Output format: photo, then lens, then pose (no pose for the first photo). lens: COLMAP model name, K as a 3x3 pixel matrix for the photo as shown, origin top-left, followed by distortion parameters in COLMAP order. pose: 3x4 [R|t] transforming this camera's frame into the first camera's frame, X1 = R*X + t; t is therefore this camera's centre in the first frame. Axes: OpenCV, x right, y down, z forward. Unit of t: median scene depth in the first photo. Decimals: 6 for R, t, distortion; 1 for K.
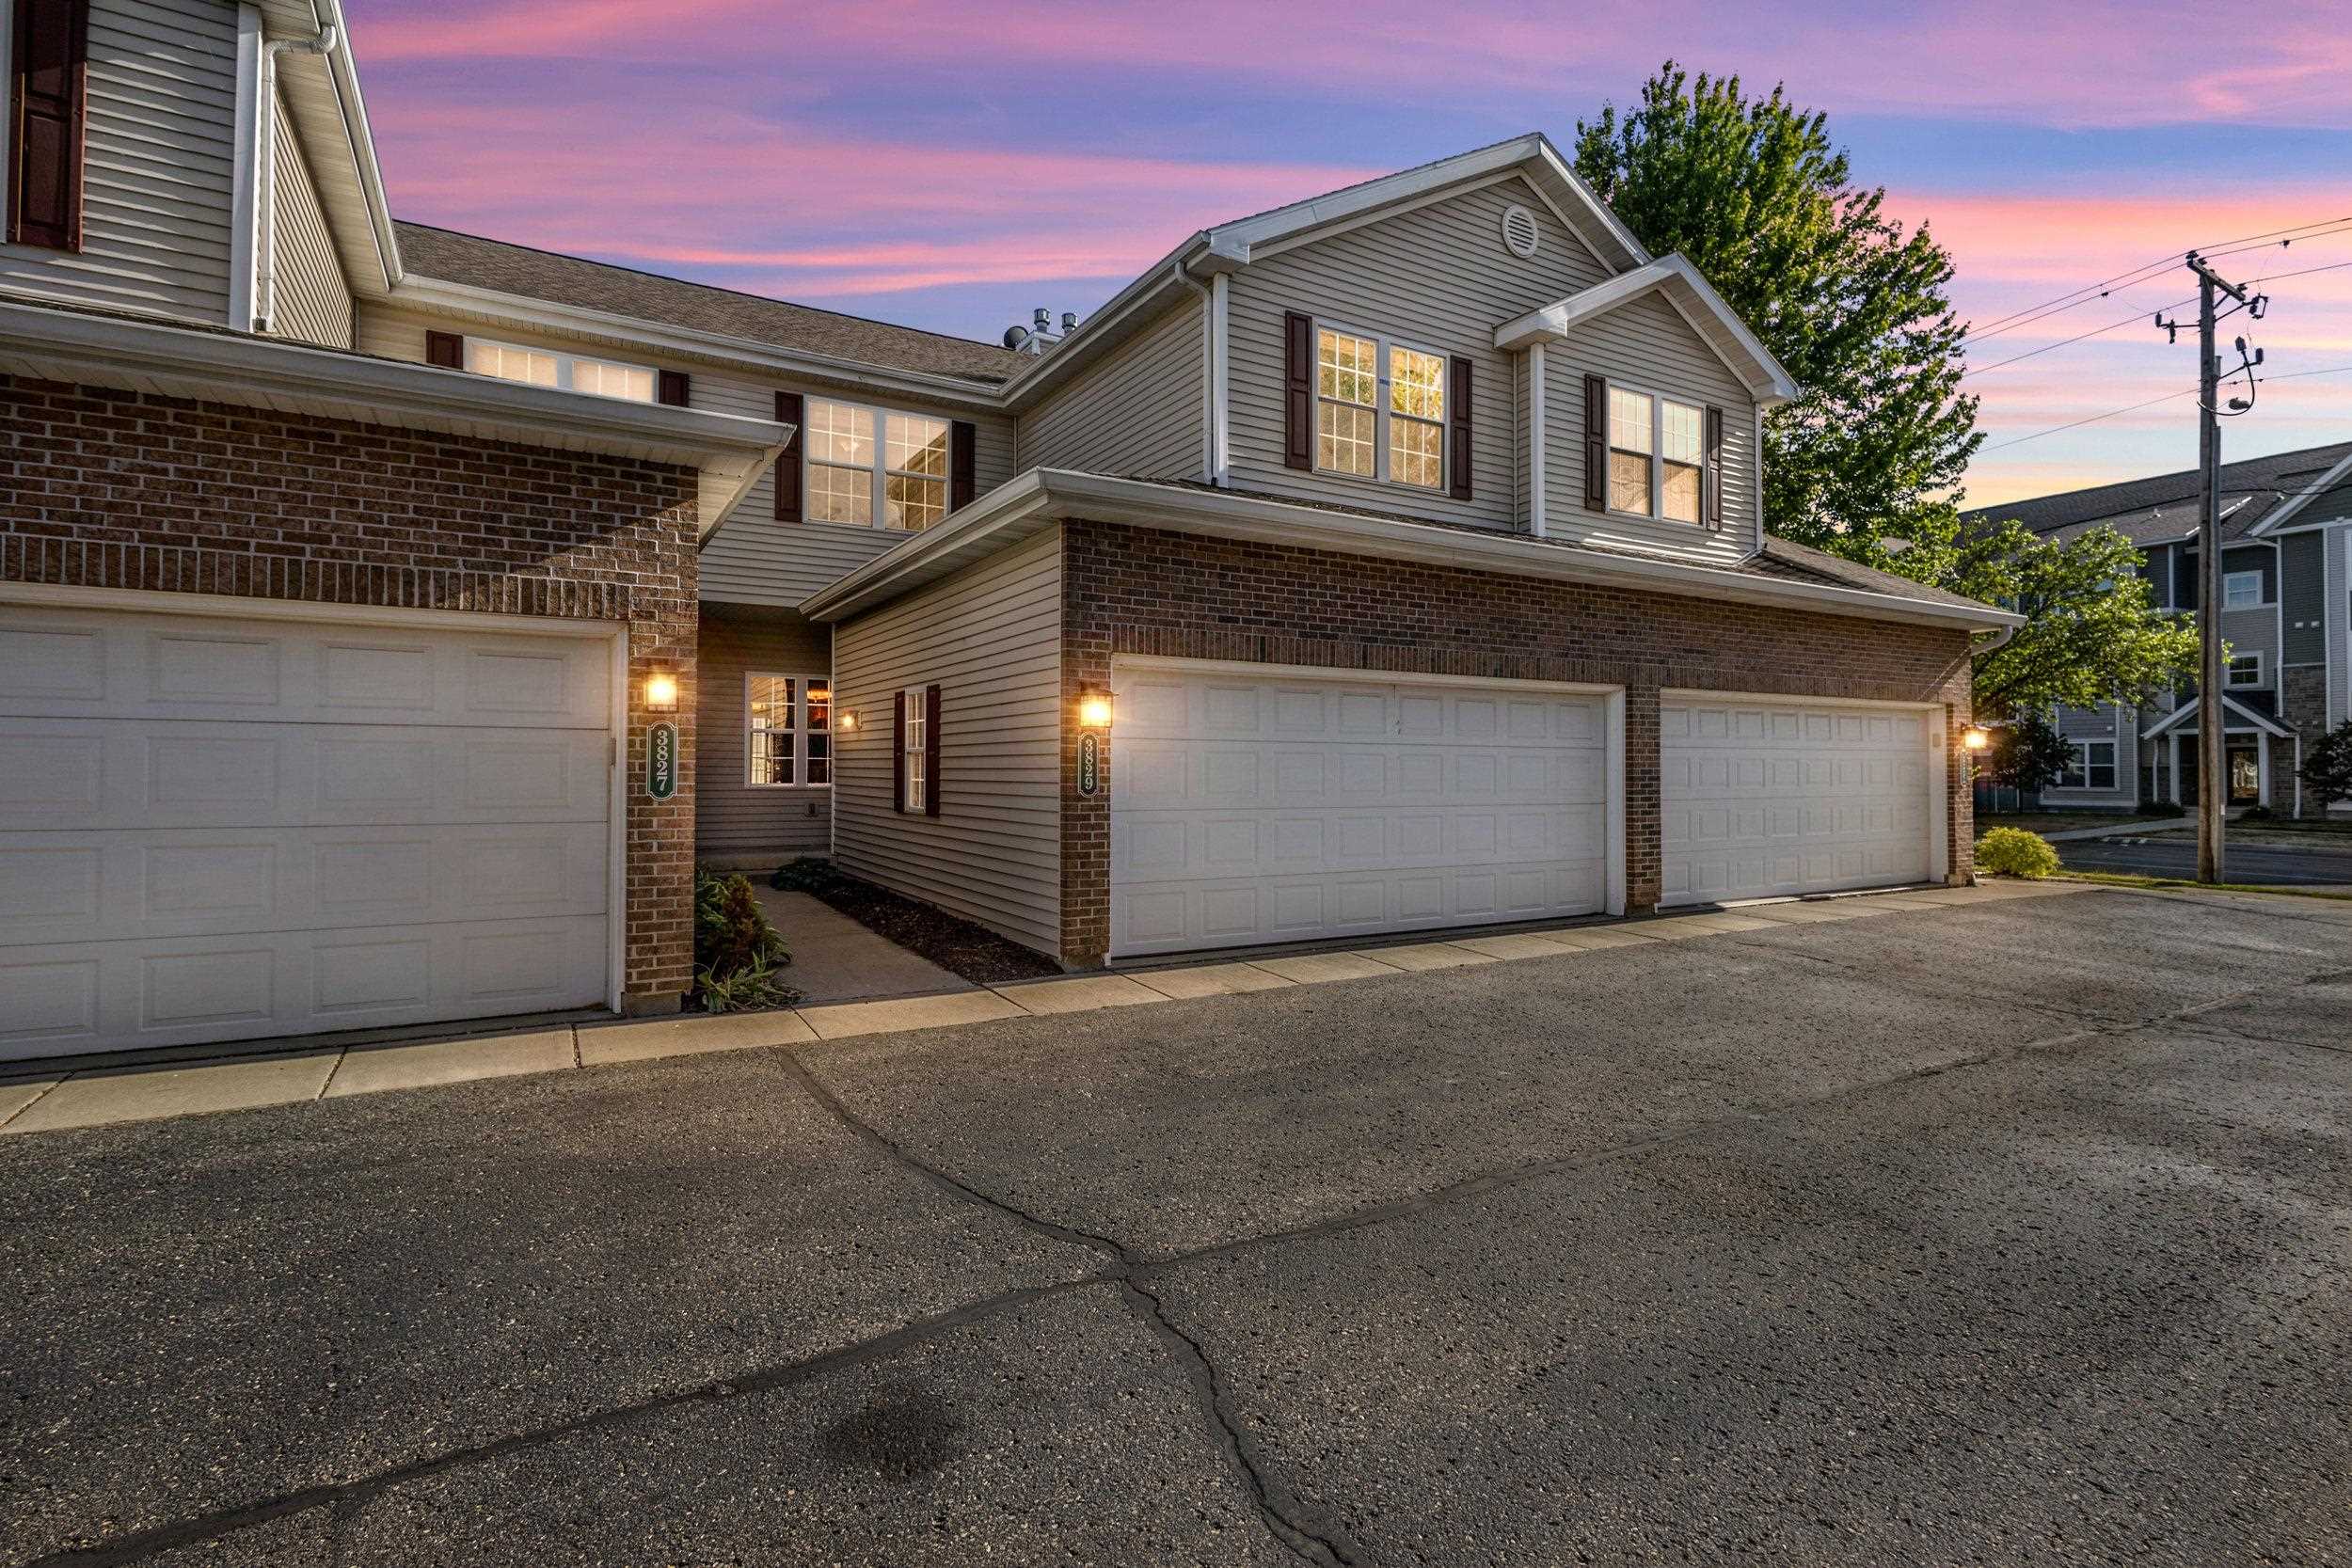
lens RADIAL K [[1085.2, 0, 1167.3], [0, 1085.2, 744.6], [0, 0, 1]] dist [0.003569, 0.000153]
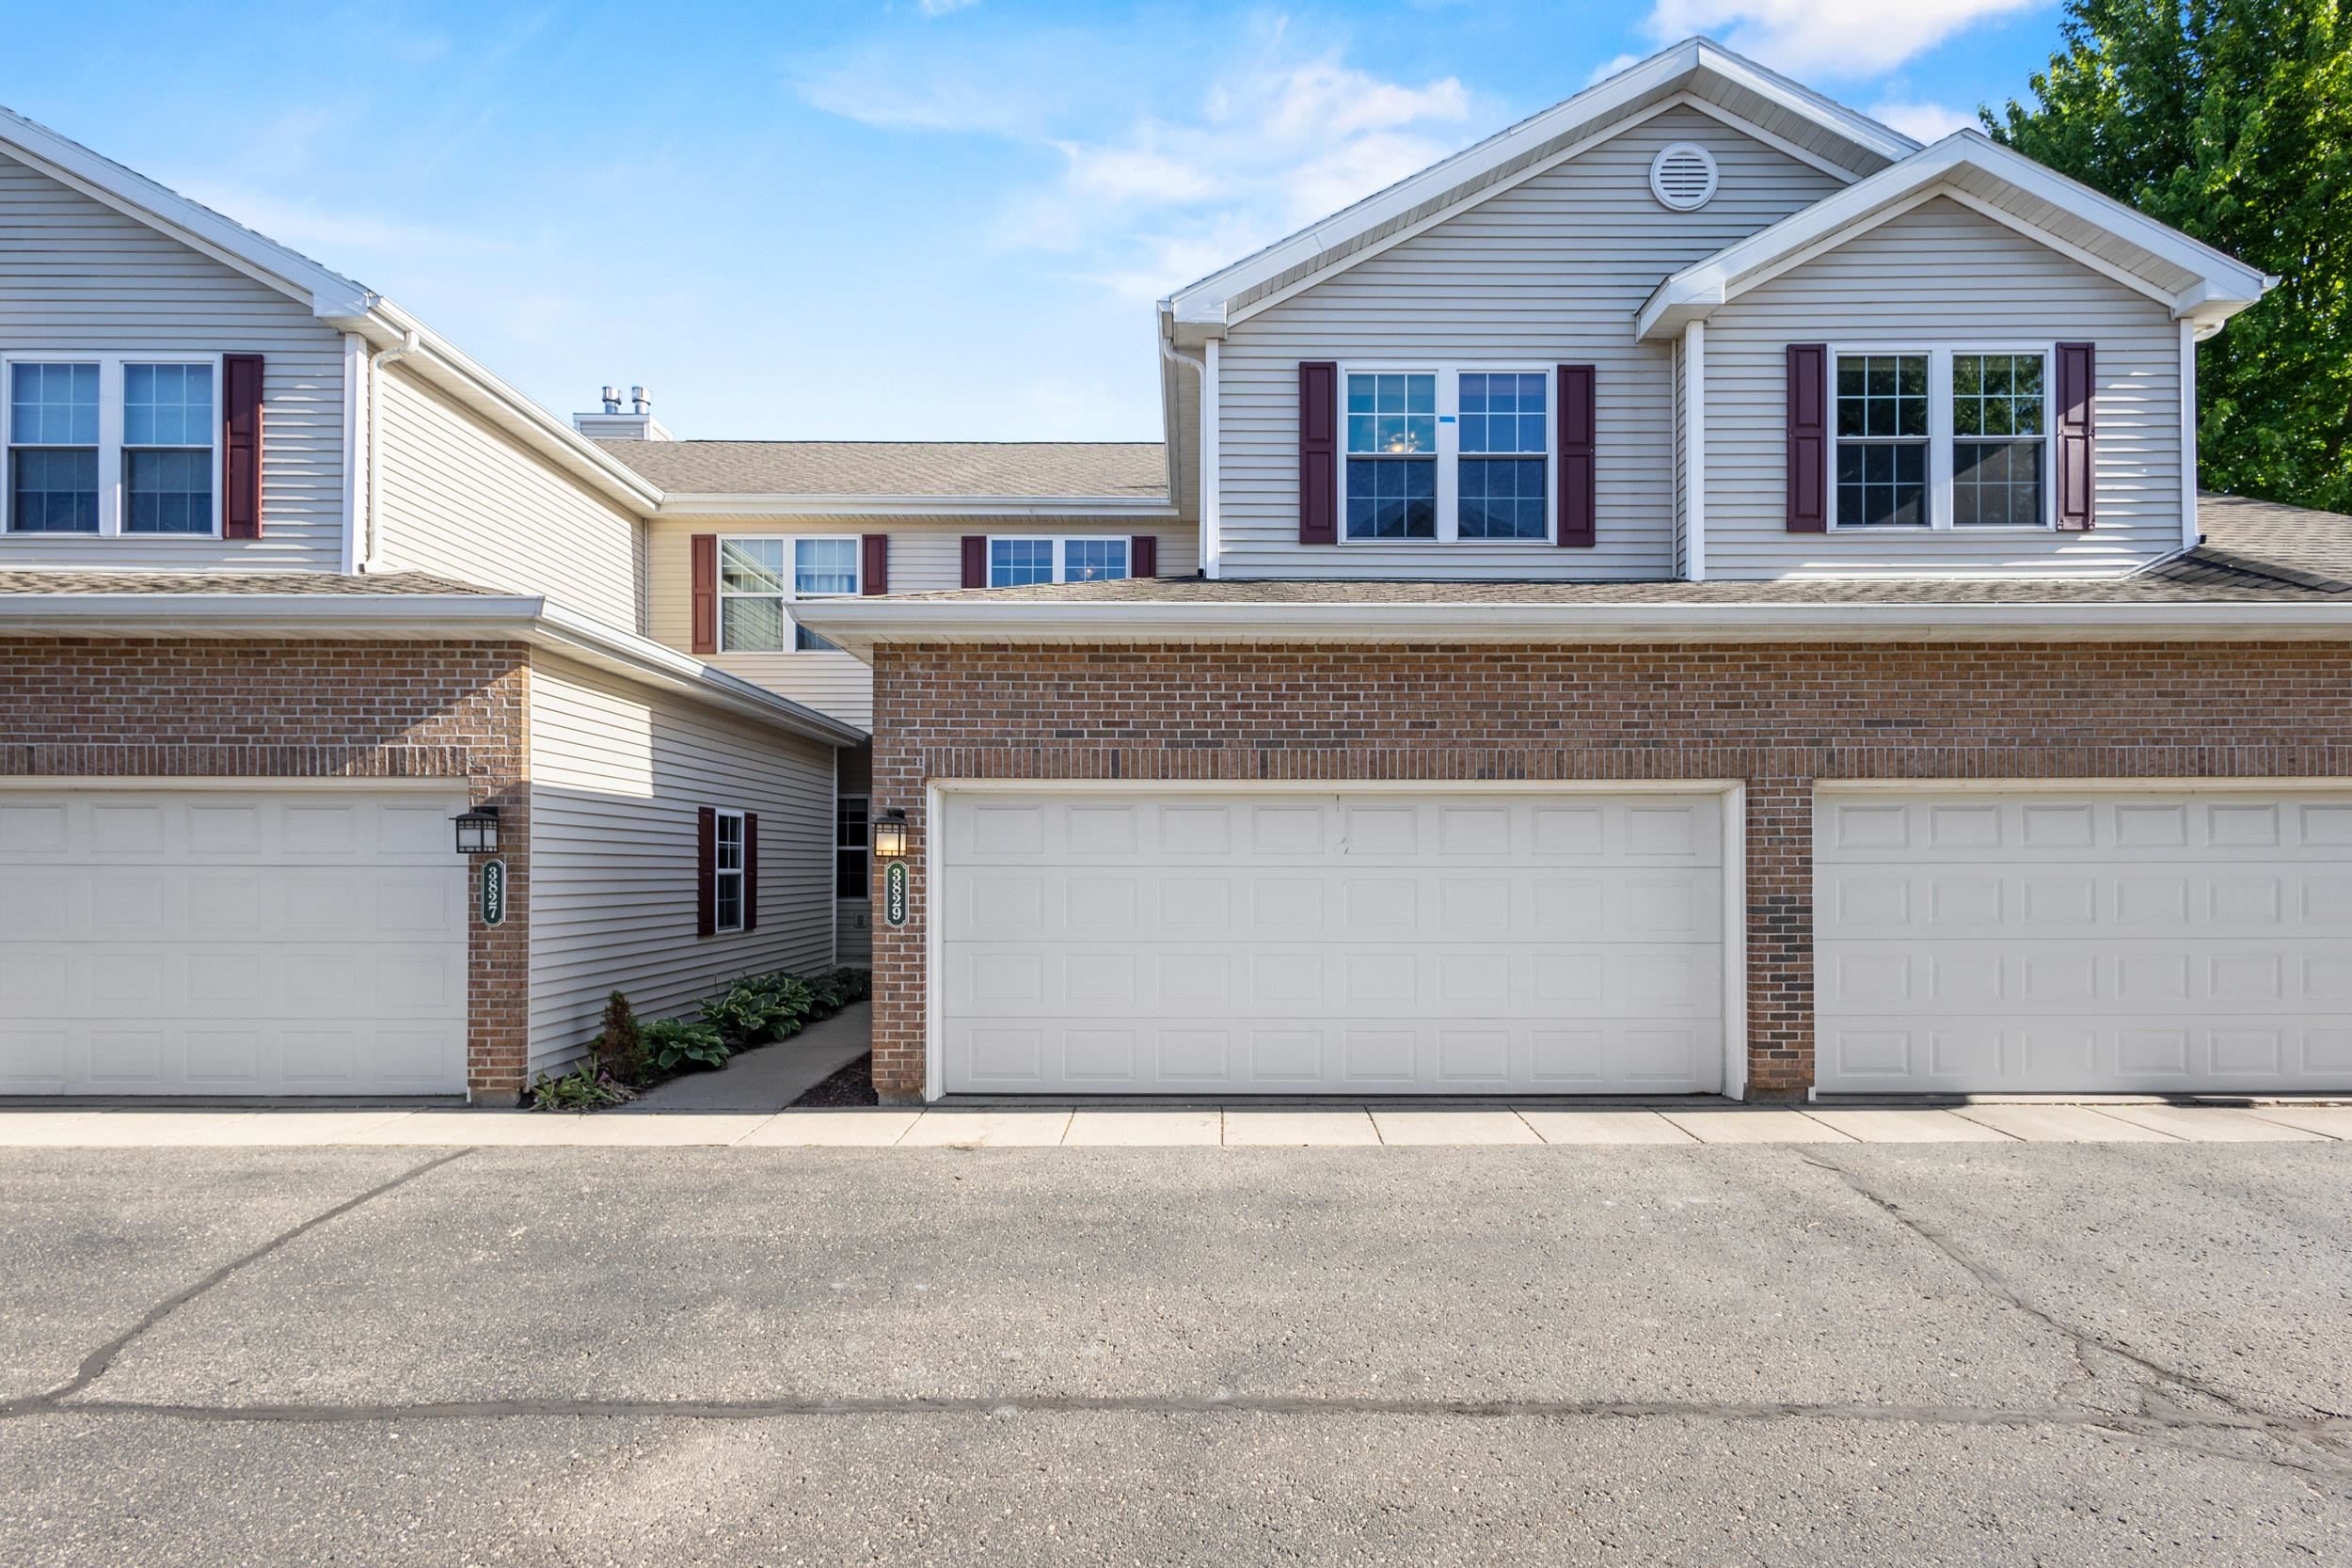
lens RADIAL K [[1091.5, 0, 1181.6], [0, 1091.5, 855.3], [0, 0, 1]] dist [0.006238, -0.001441]
pose [[0.872339, -0.008702, -0.488823, 0.645653], [0.013230, 0.999896, 0.005809, -0.019445], [0.488722, -0.011535, 0.872363, 0.273414]]
